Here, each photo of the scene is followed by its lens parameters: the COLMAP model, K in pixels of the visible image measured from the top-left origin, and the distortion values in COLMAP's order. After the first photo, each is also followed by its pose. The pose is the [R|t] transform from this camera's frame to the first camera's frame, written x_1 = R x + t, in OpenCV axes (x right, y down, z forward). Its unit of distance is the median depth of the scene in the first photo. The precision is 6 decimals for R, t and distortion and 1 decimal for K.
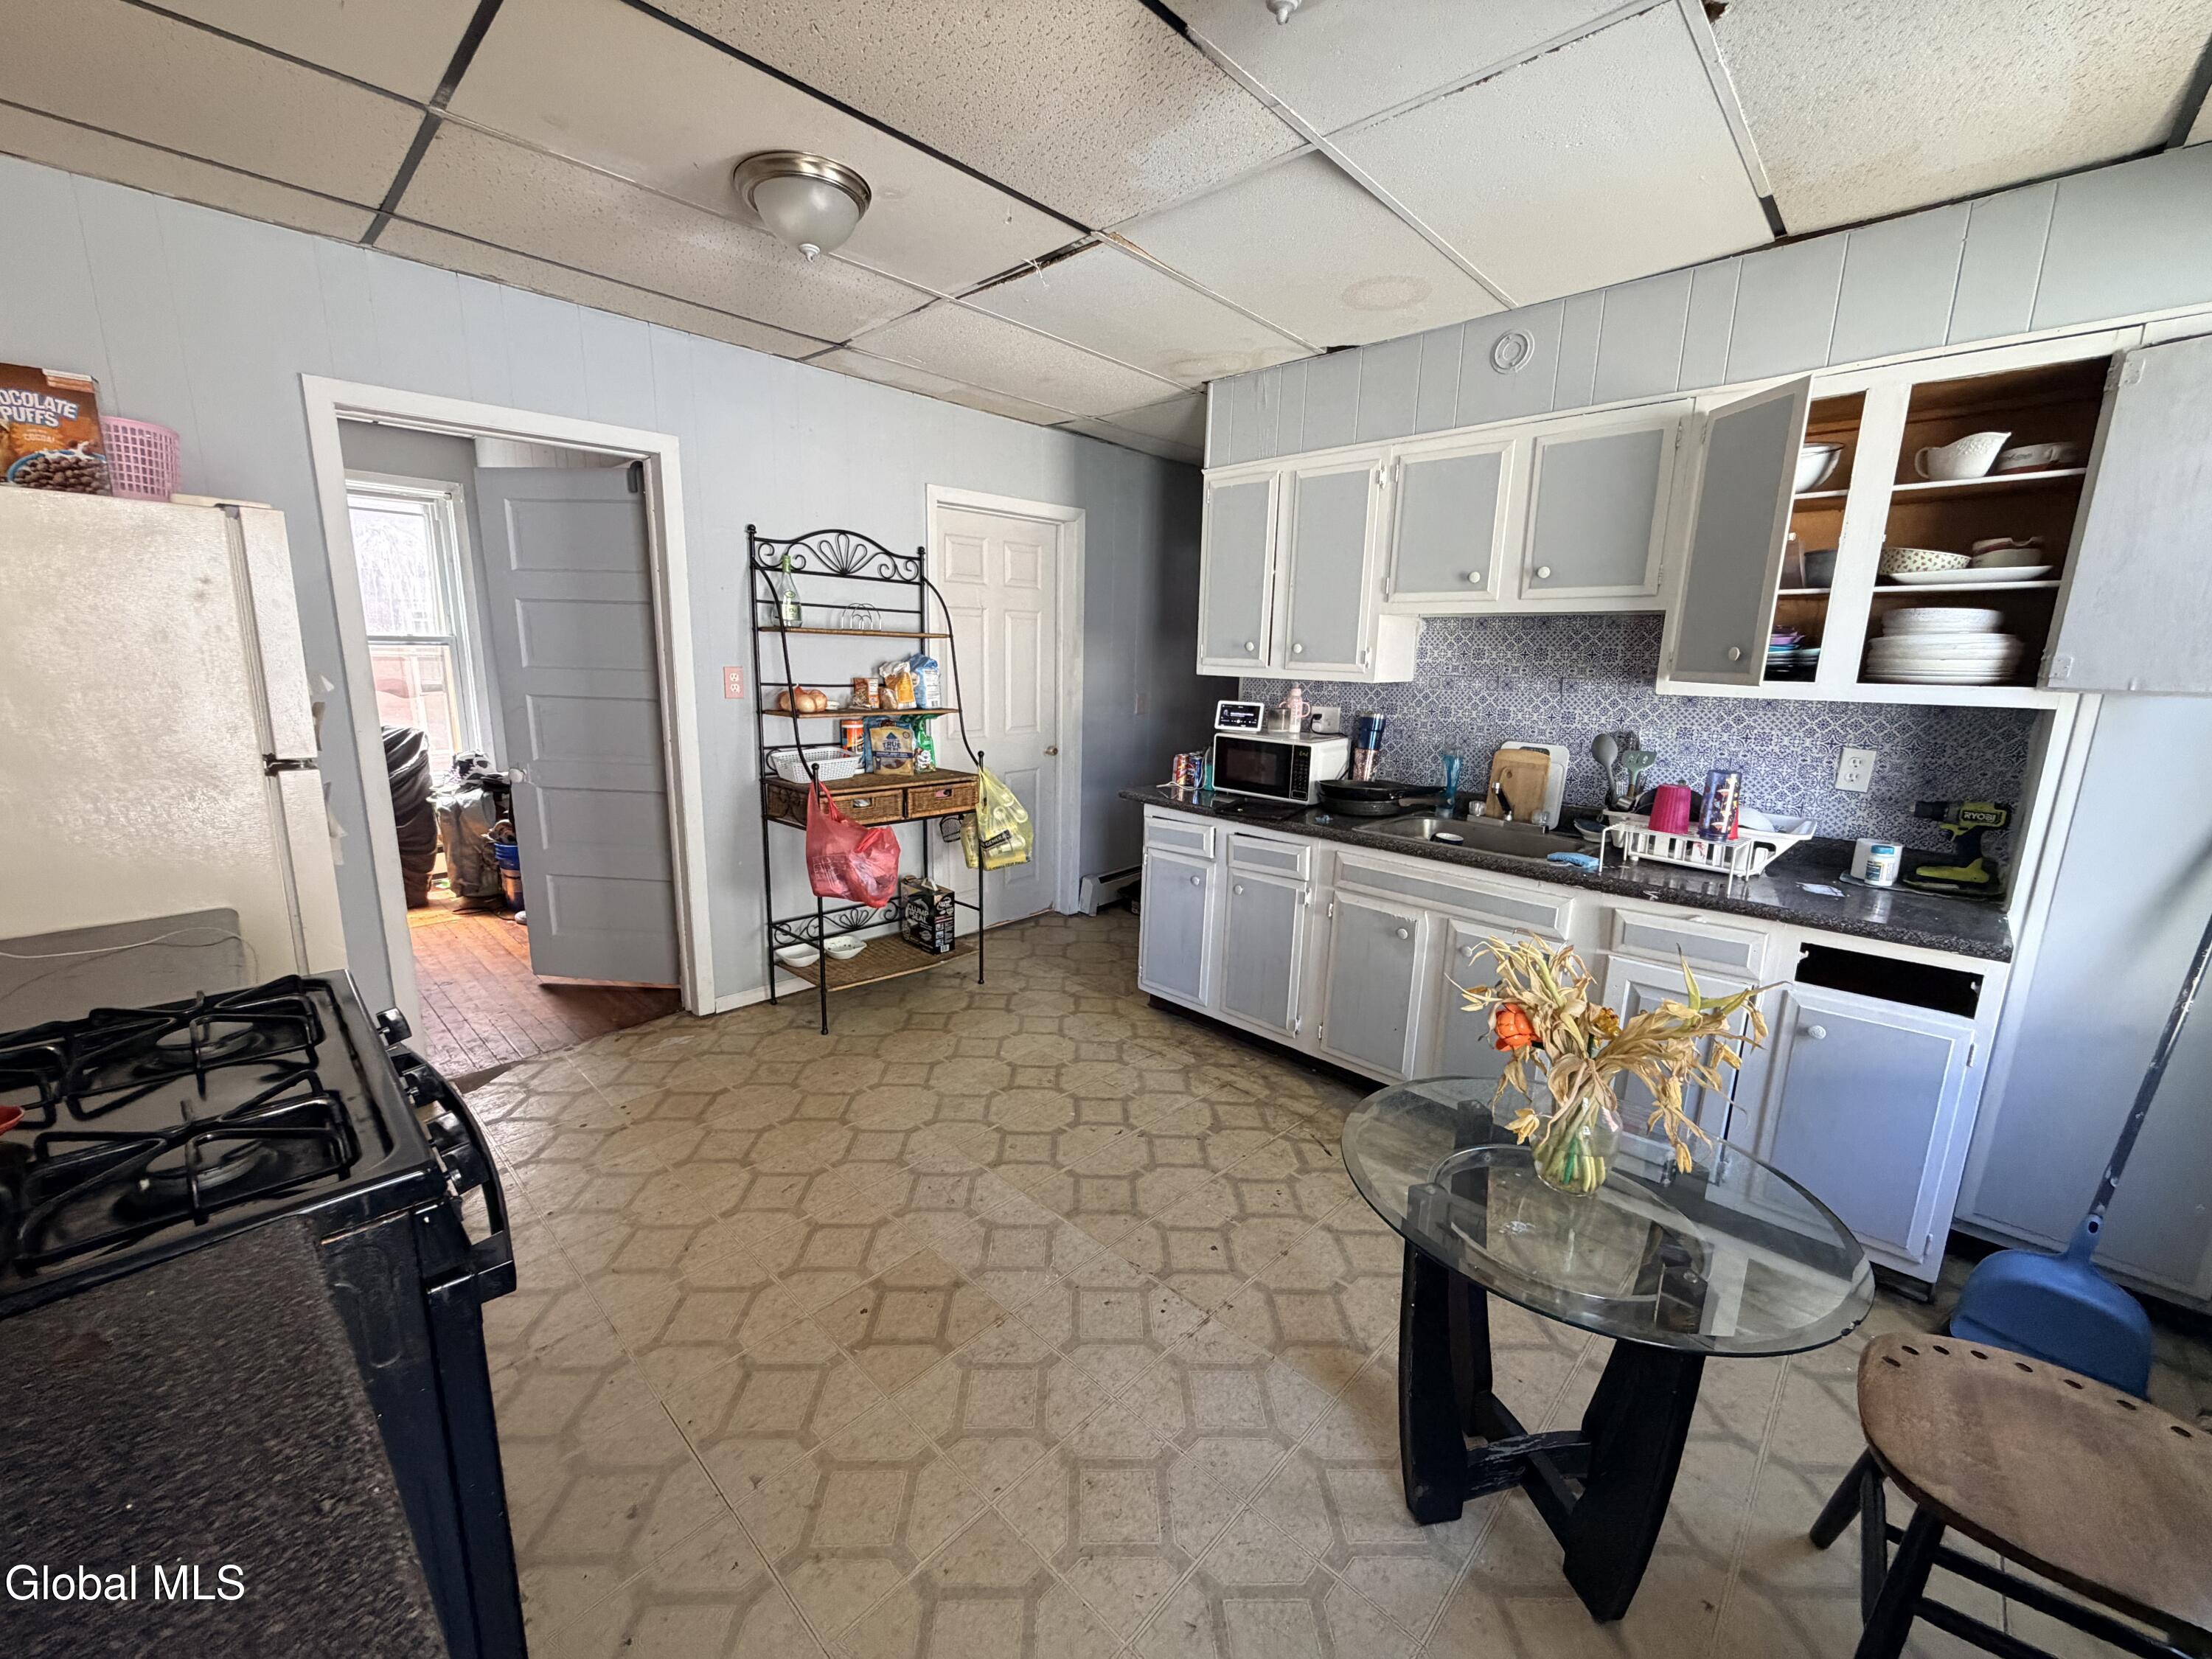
lens RADIAL K [[878.9, 0, 1095.3], [0, 878.9, 826.0], [0, 0, 1]] dist [0.000190, -0.000305]
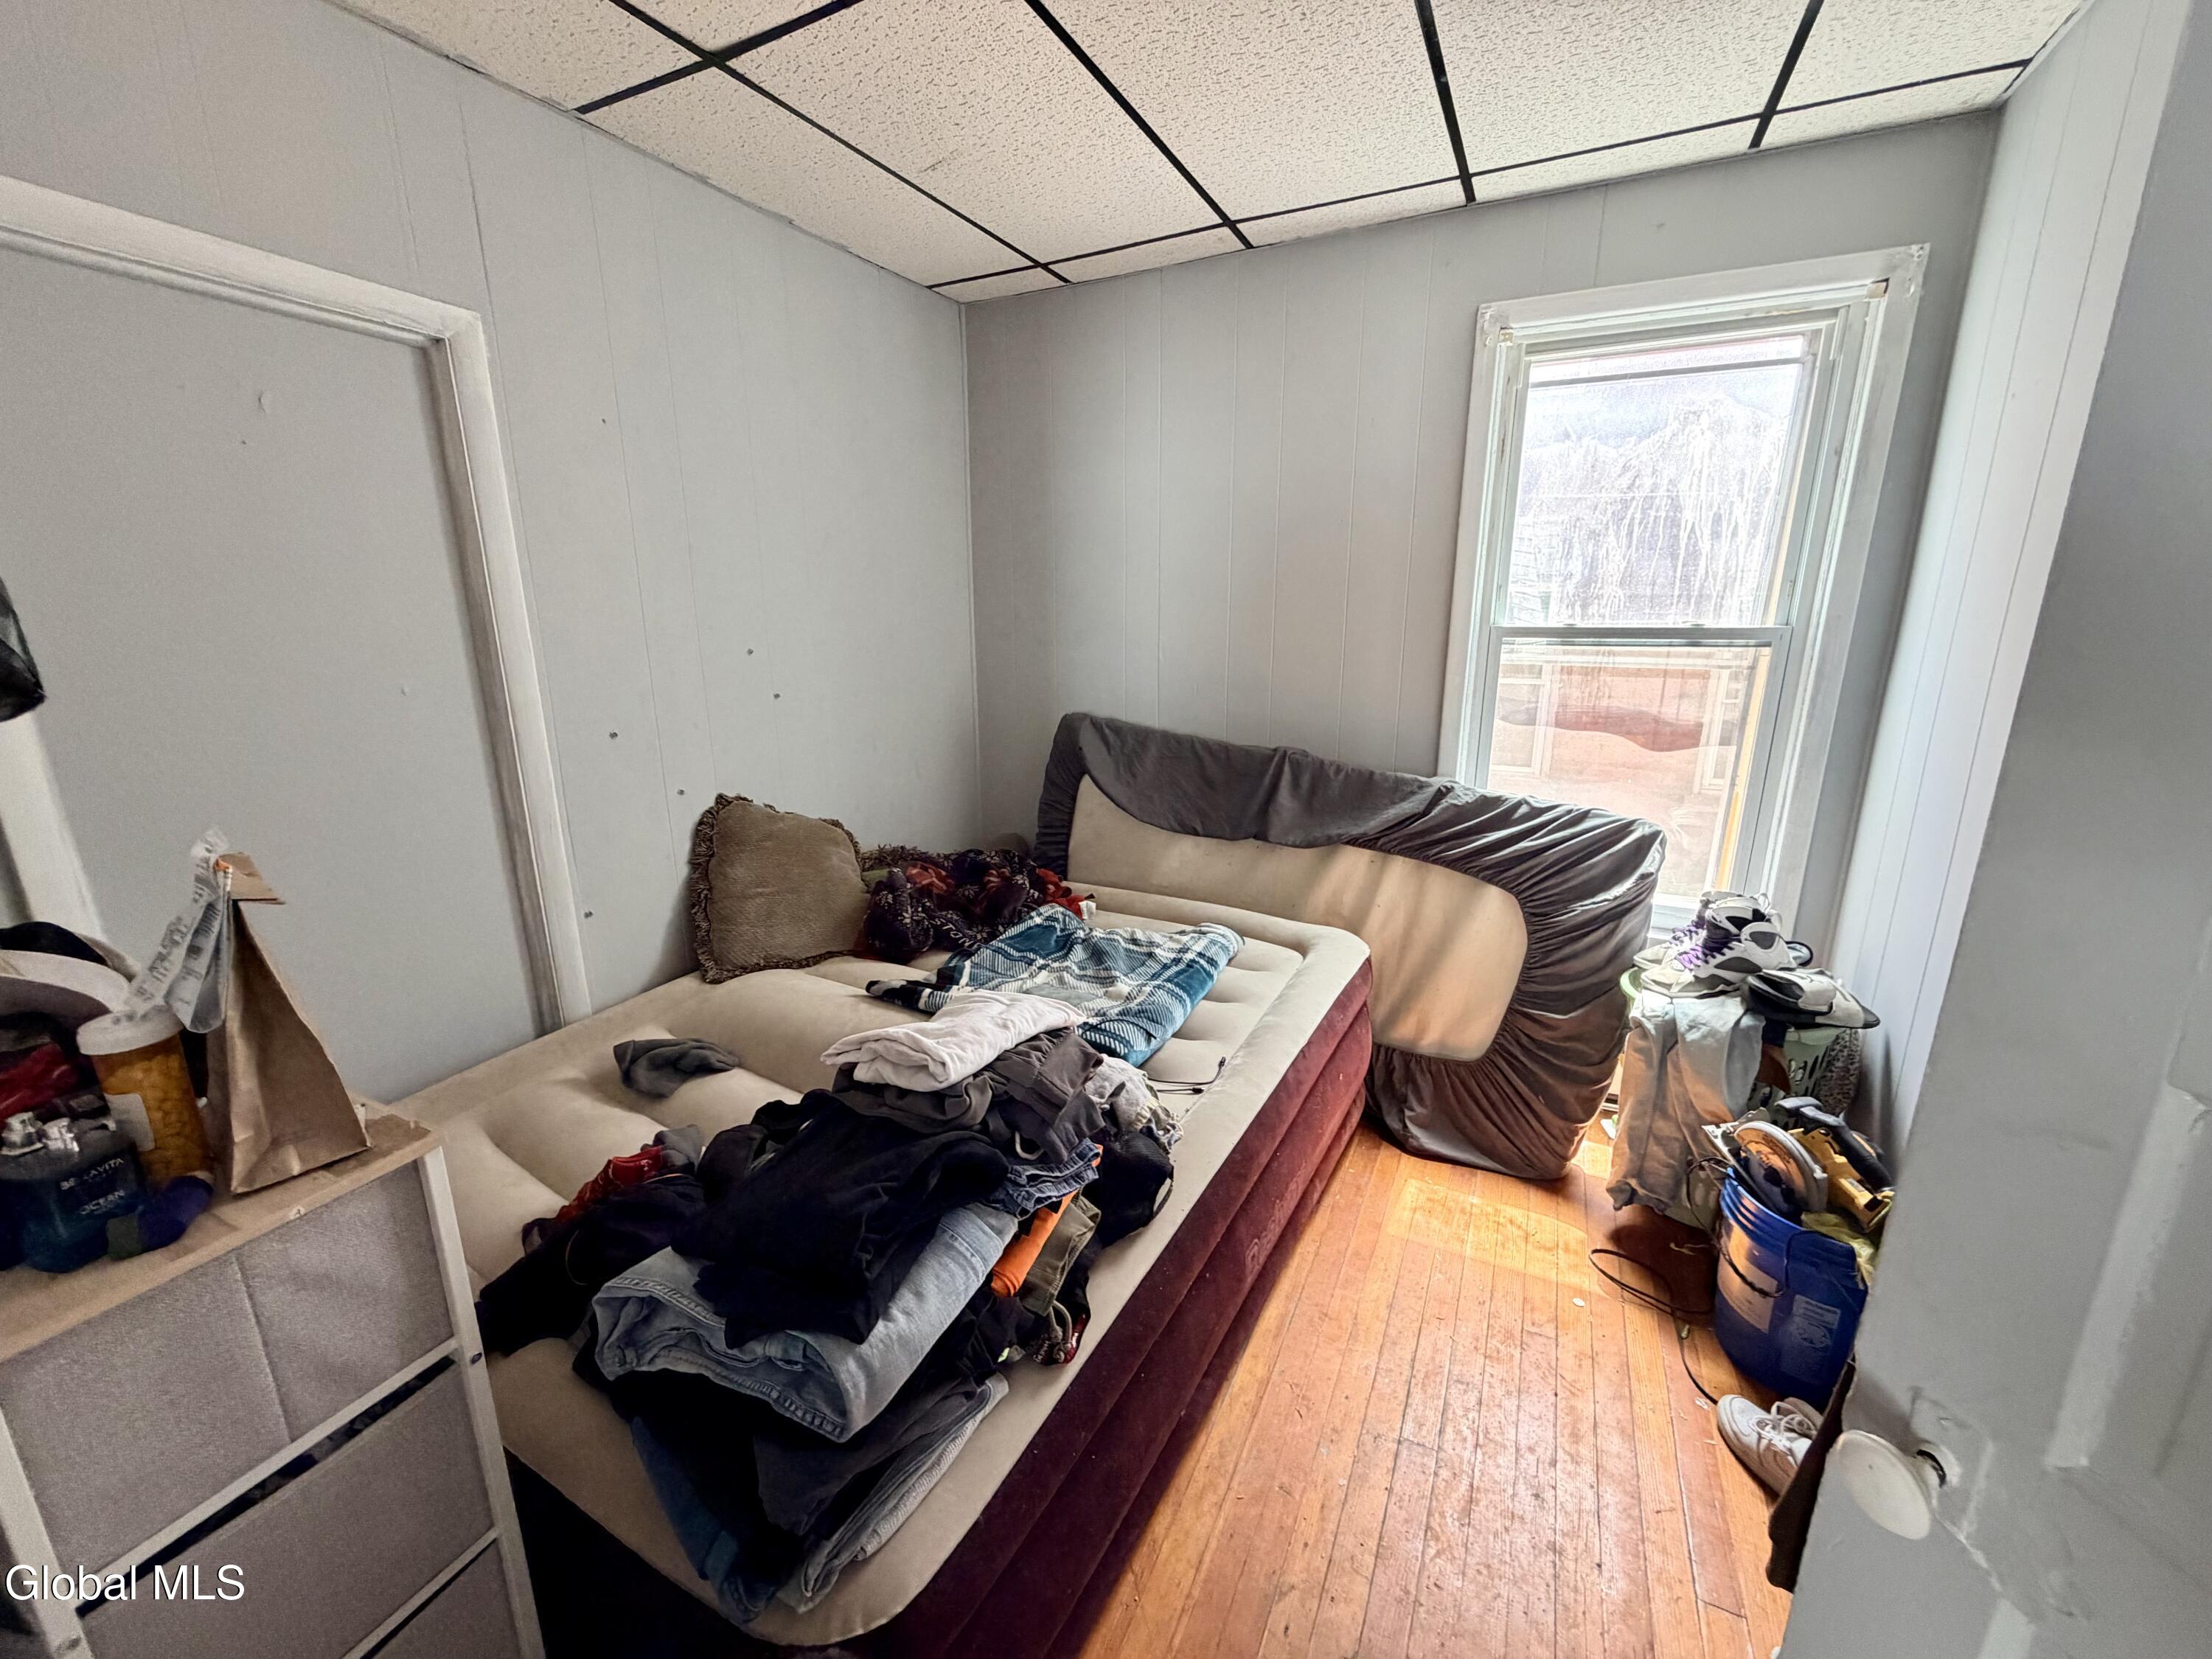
lens RADIAL K [[878.9, 0, 1105.7], [0, 878.9, 826.8], [0, 0, 1]] dist [0.000190, -0.000305]
pose [[0.299243, 0.214713, -0.929705, -0.418647], [-0.185602, 0.968841, 0.164012, -0.134054], [0.935952, 0.123475, 0.329770, 0.569710]]
